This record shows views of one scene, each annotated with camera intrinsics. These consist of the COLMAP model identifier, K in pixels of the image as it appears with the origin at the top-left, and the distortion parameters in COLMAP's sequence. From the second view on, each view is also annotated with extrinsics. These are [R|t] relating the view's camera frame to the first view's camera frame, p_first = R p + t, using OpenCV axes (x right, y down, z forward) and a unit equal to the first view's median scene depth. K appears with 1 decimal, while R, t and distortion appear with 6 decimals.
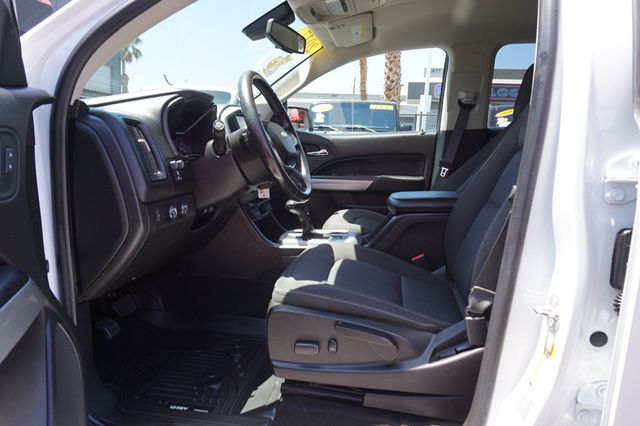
lens RADIAL K [[438.5, 0, 320.0], [0, 438.5, 213.0], [0, 0, 1]] dist [-0.001154, 0.000157]
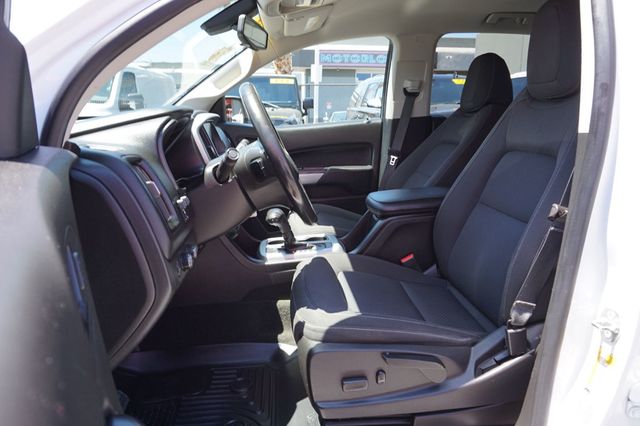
lens RADIAL K [[438.5, 0, 320.0], [0, 438.5, 213.0], [0, 0, 1]] dist [-0.001154, 0.000157]
pose [[0.965226, -0.098379, 0.242197, -0.207283], [0.081037, 0.993449, 0.080574, -0.101813], [-0.248537, -0.058146, 0.966875, 0.081011]]
